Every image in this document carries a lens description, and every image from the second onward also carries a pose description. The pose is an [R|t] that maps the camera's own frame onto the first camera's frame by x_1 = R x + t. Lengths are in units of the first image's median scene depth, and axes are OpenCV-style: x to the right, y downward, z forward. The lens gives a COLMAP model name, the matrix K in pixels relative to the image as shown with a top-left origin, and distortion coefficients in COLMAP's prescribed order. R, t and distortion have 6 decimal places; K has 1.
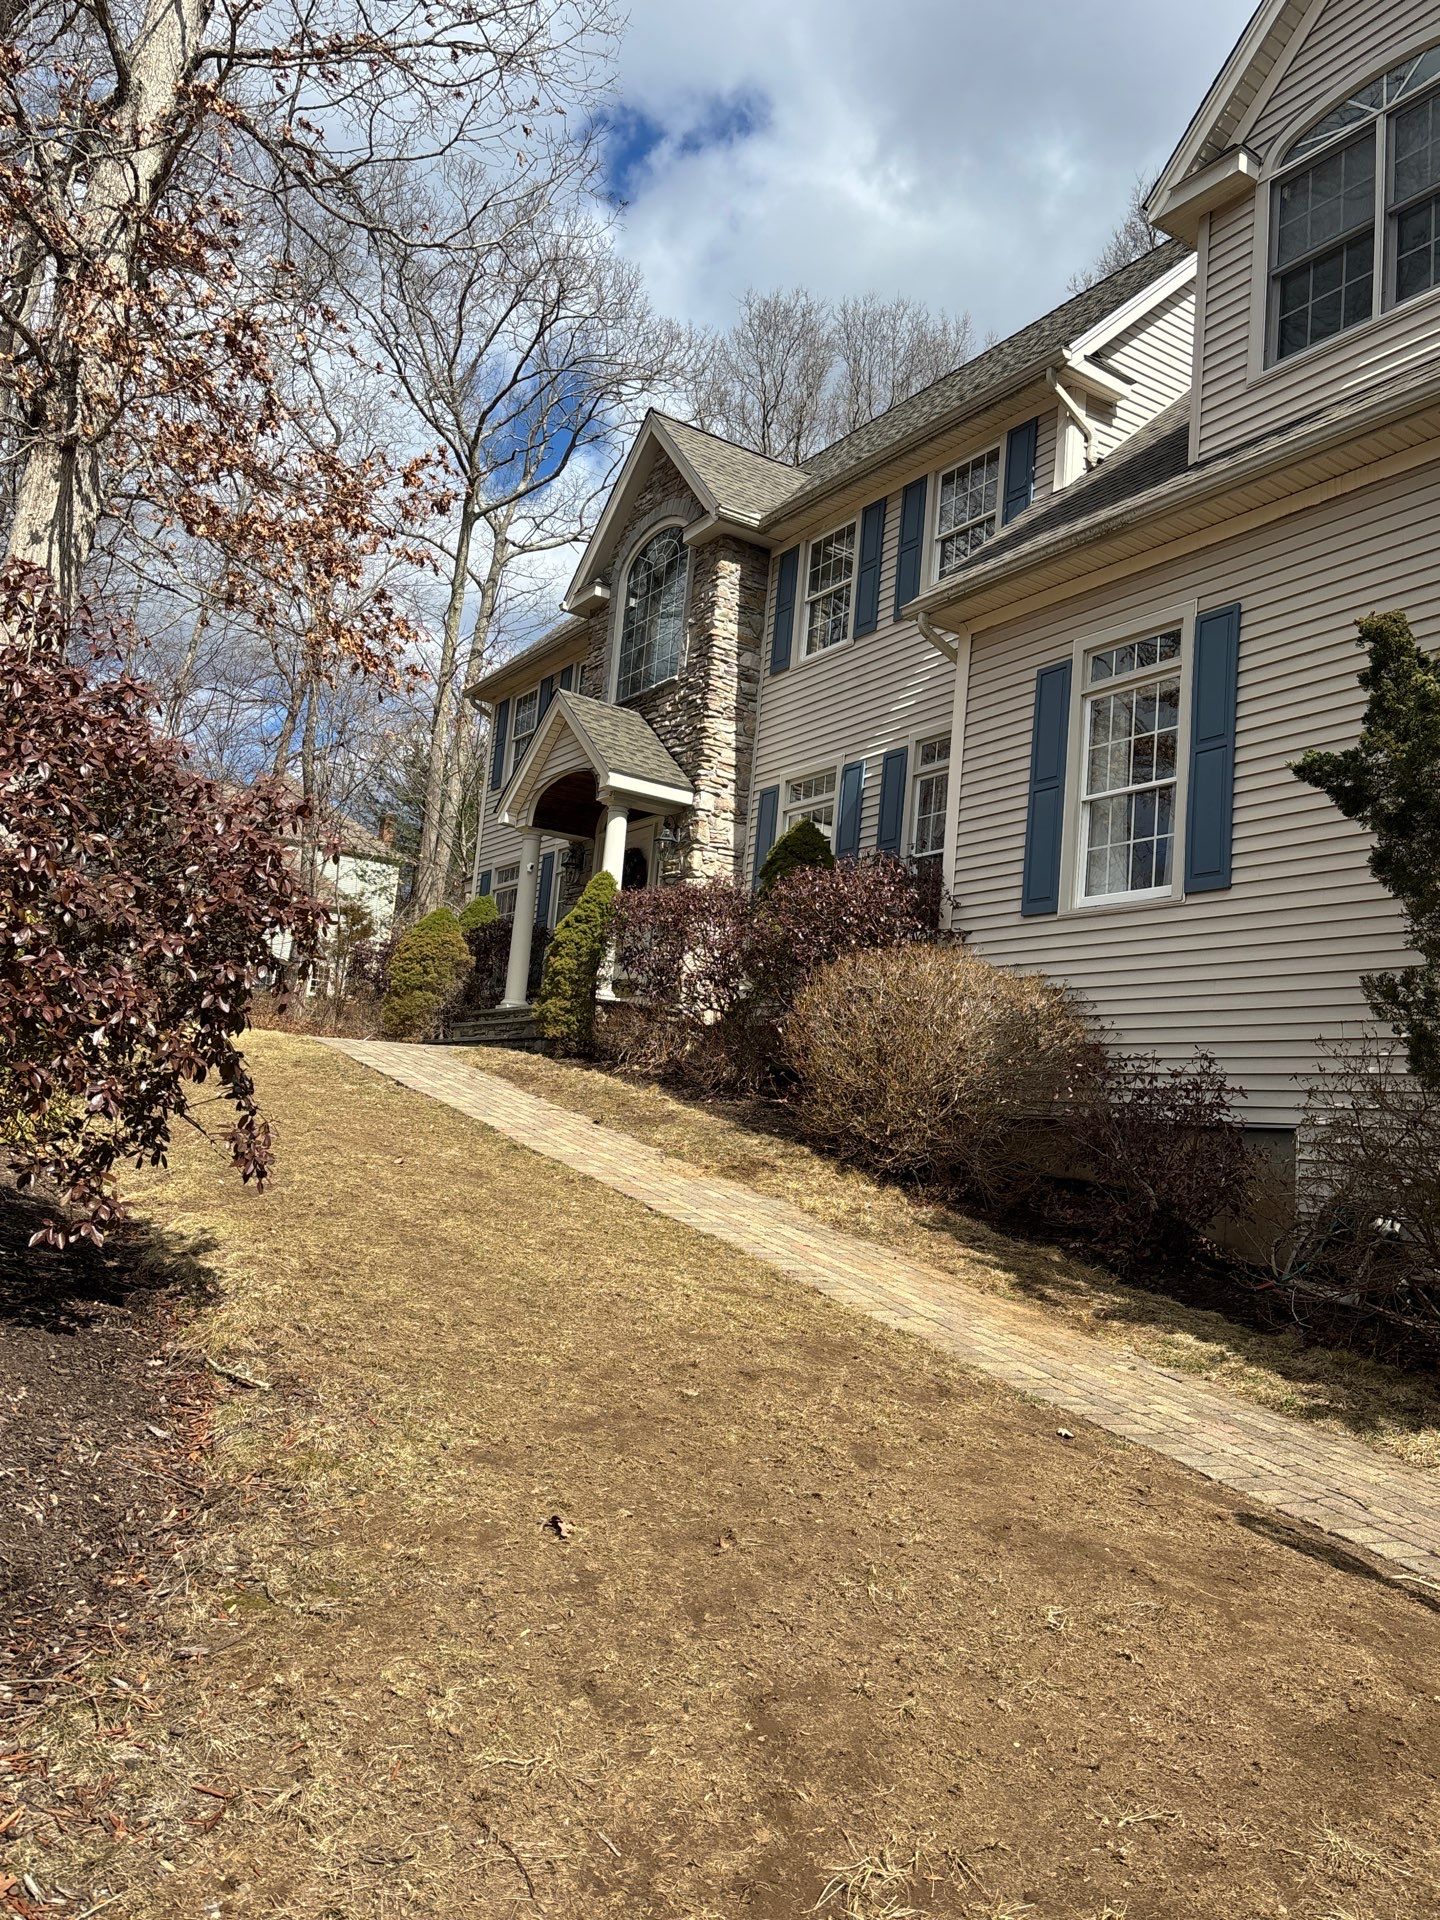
lens RADIAL K [[1490.0, 0, 706.1], [0, 1490.0, 953.6], [0, 0, 1]] dist [0.064468, -0.072557]
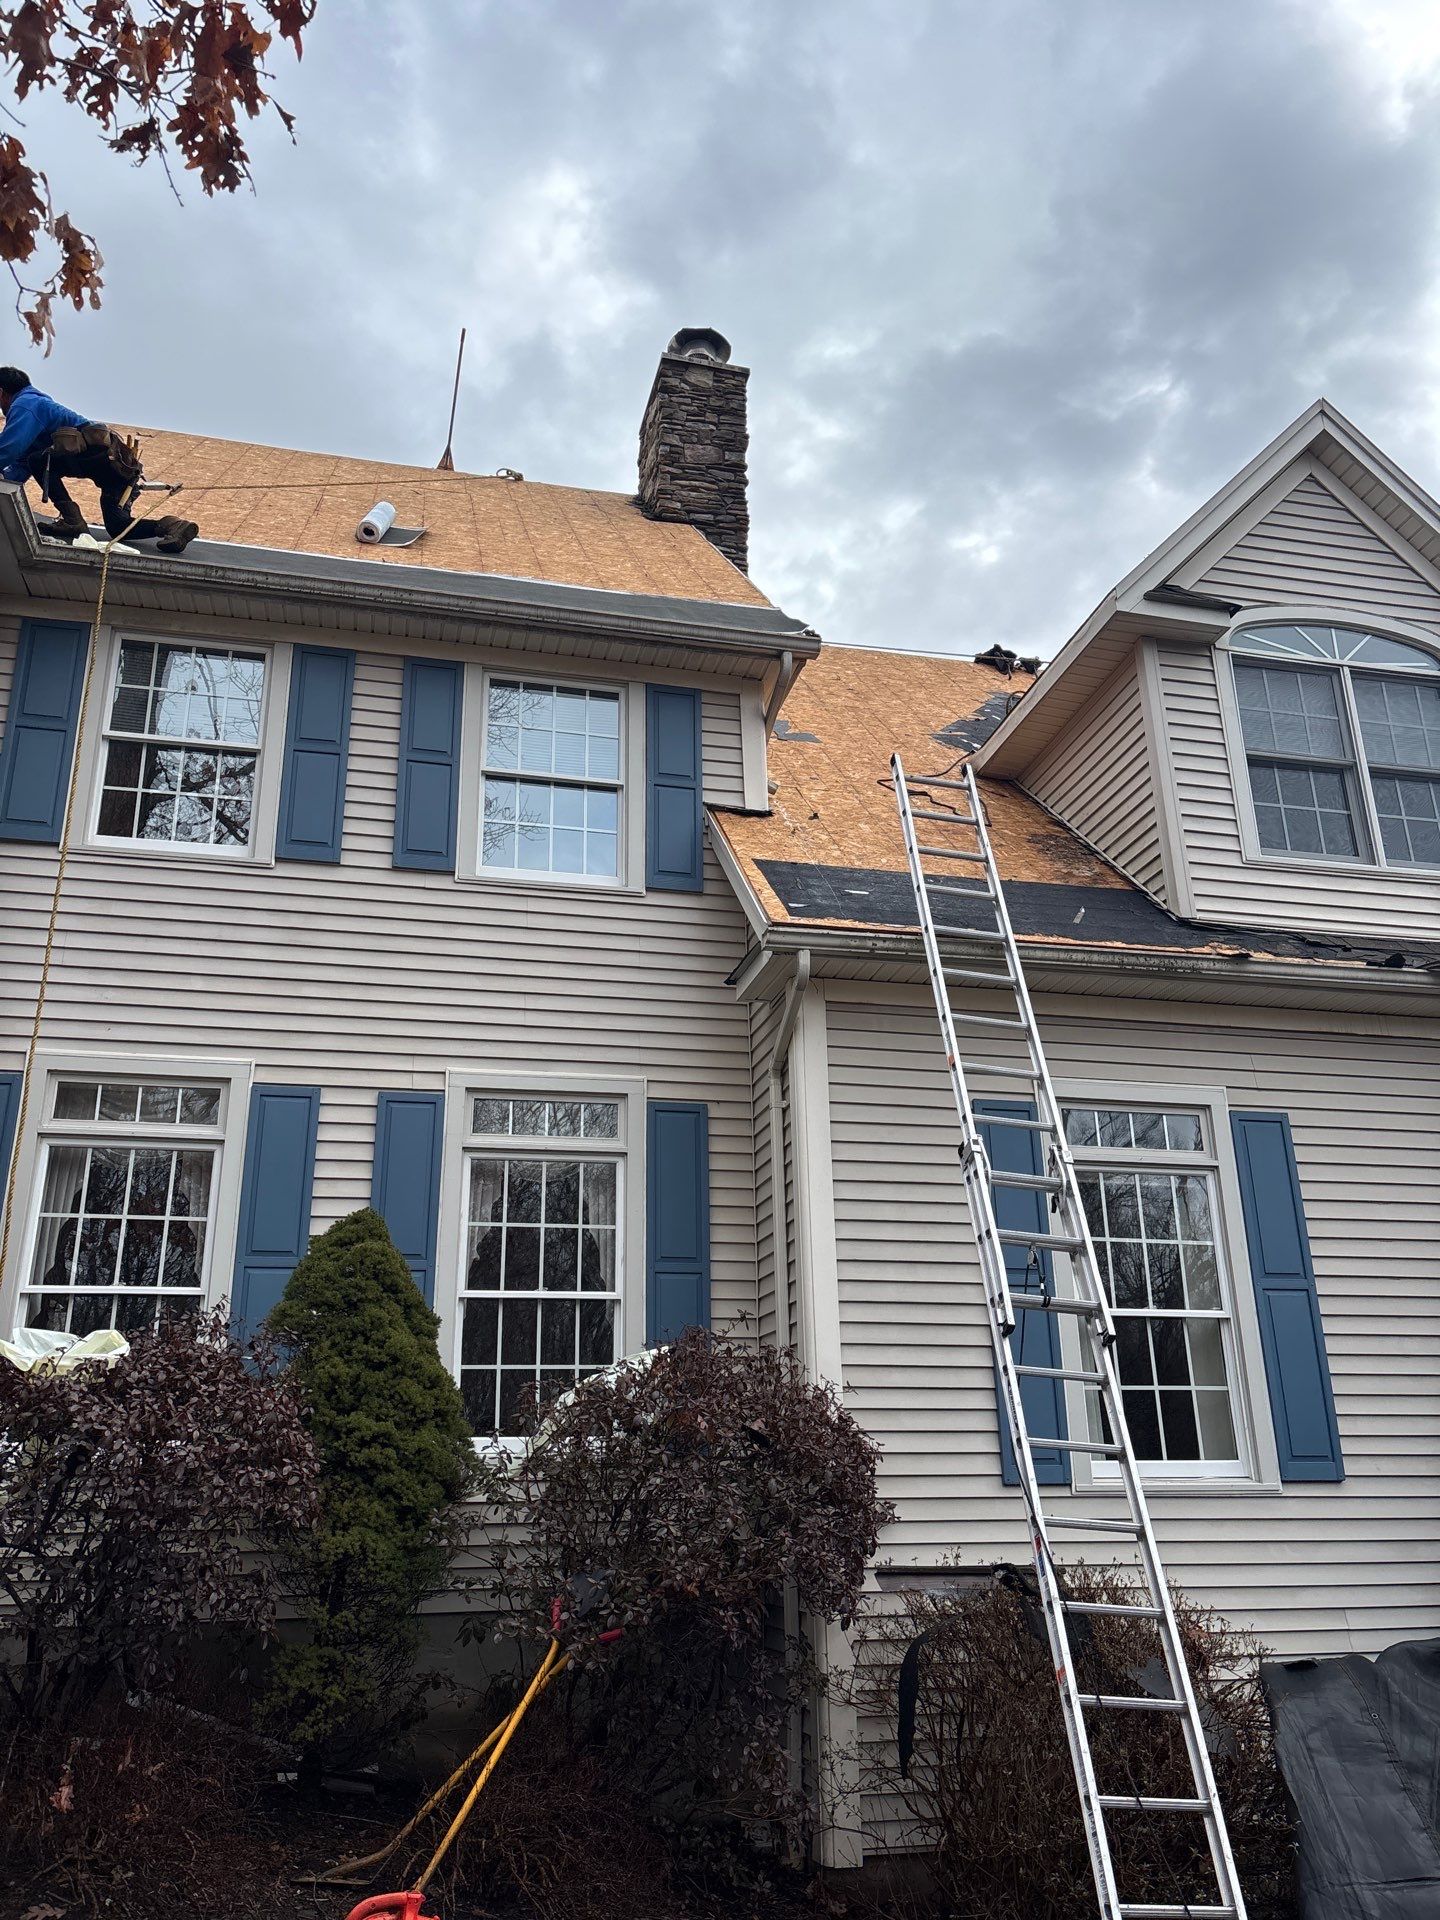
lens RADIAL K [[1445.6, 0, 691.4], [0, 1445.6, 963.1], [0, 0, 1]] dist [0.038171, -0.030822]
pose [[0.328406, 0.233523, 0.915214, -0.465739], [-0.092509, 0.972249, -0.214881, -0.097579], [-0.939996, -0.014097, 0.340895, 0.927698]]
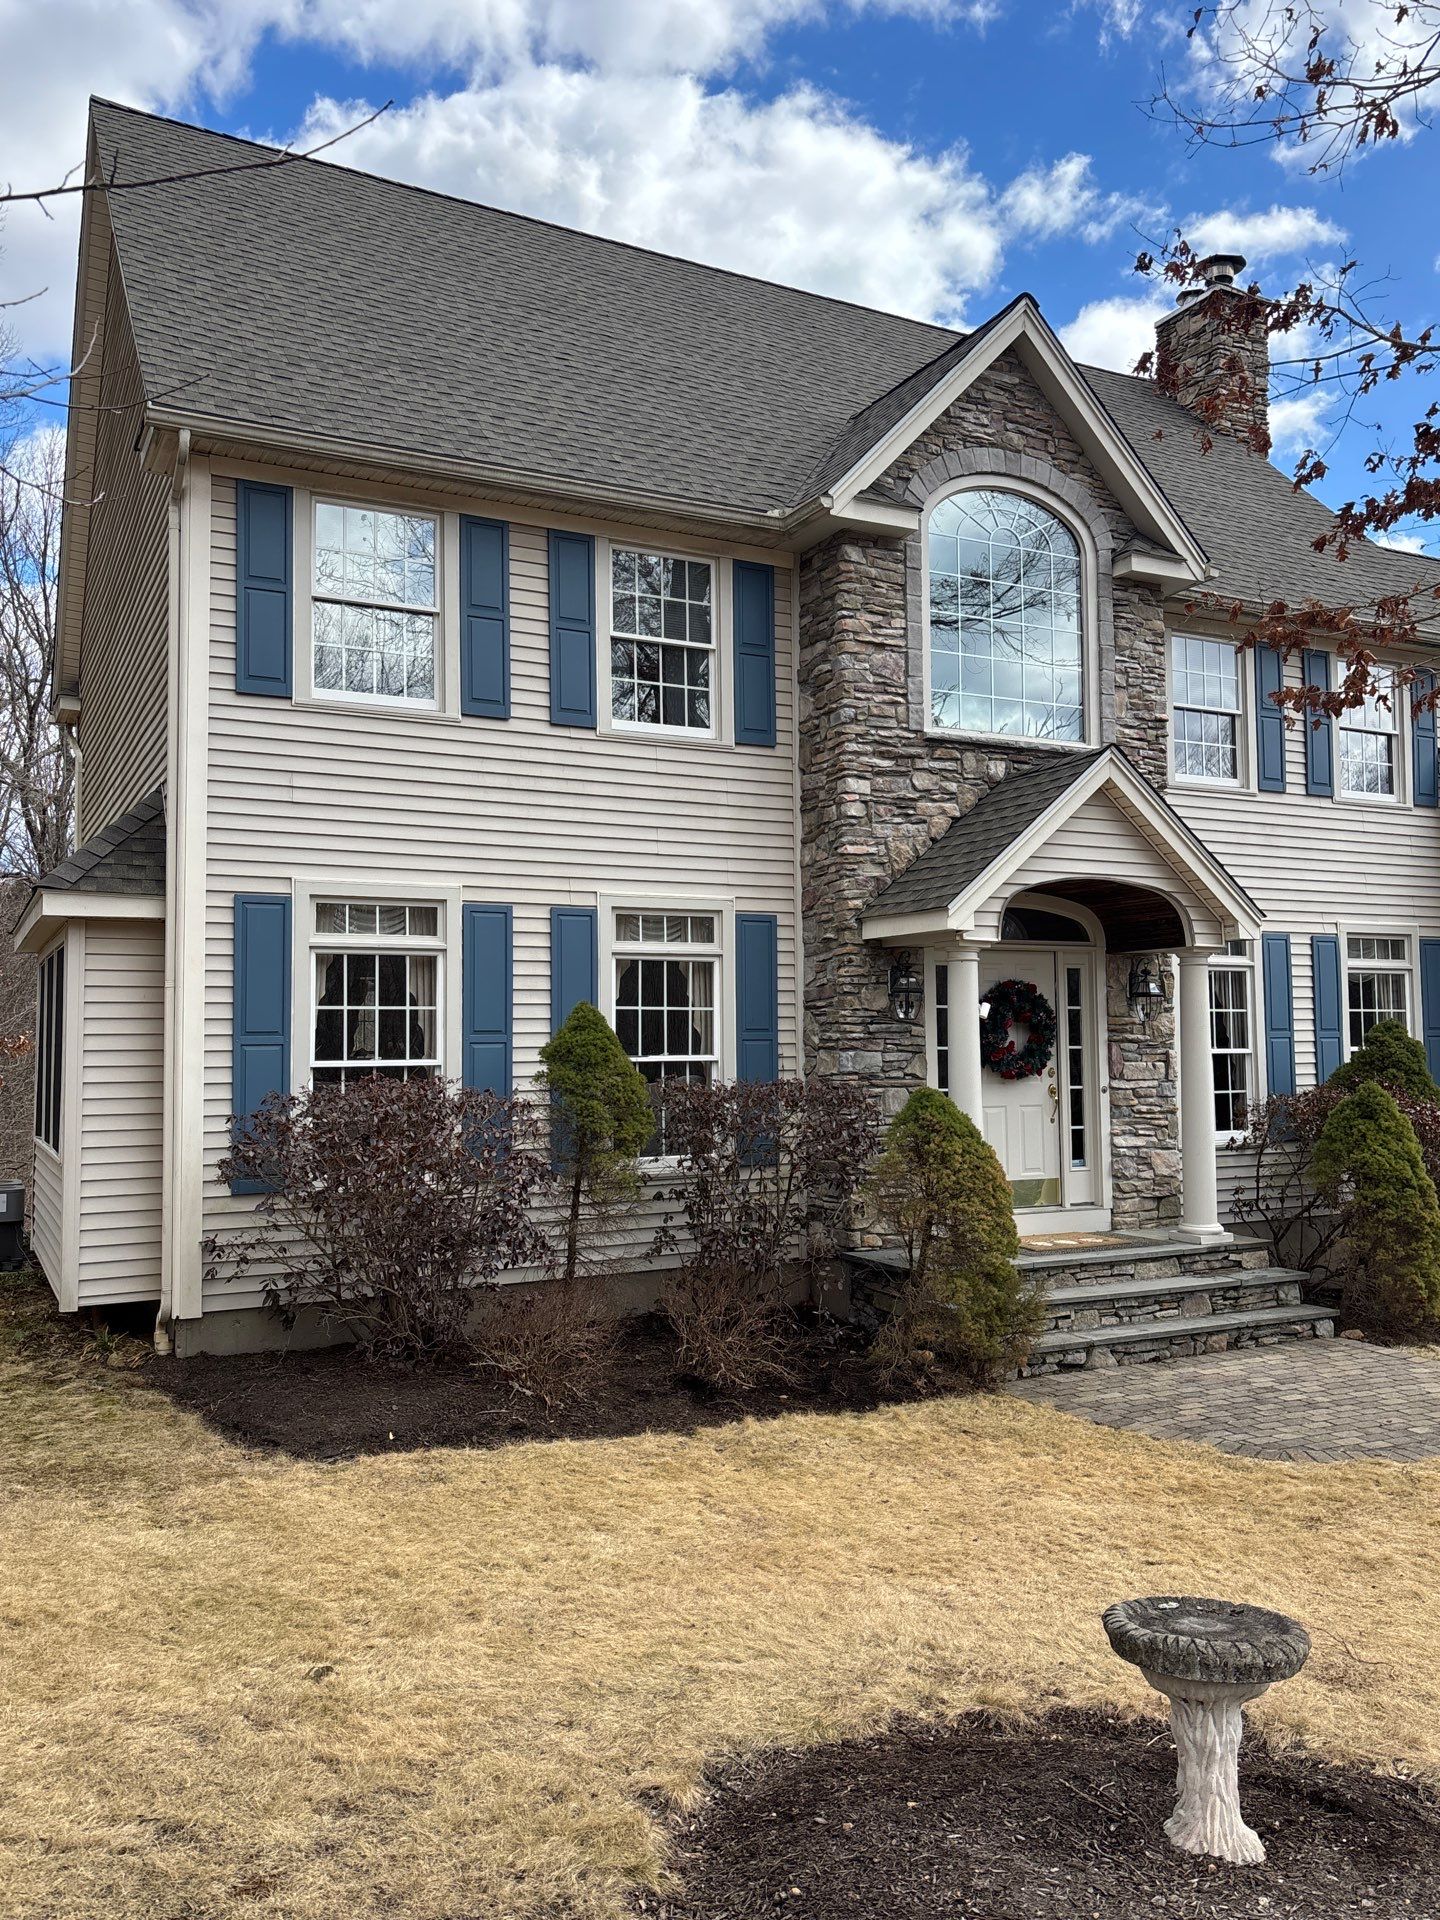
lens RADIAL K [[1490.0, 0, 731.6], [0, 1490.0, 970.0], [0, 0, 1]] dist [0.064468, -0.072557]
pose [[0.081790, -0.029825, 0.996203, -1.163191], [-0.124146, 0.991462, 0.039876, -0.137909], [-0.988887, -0.126936, 0.077389, 1.712403]]
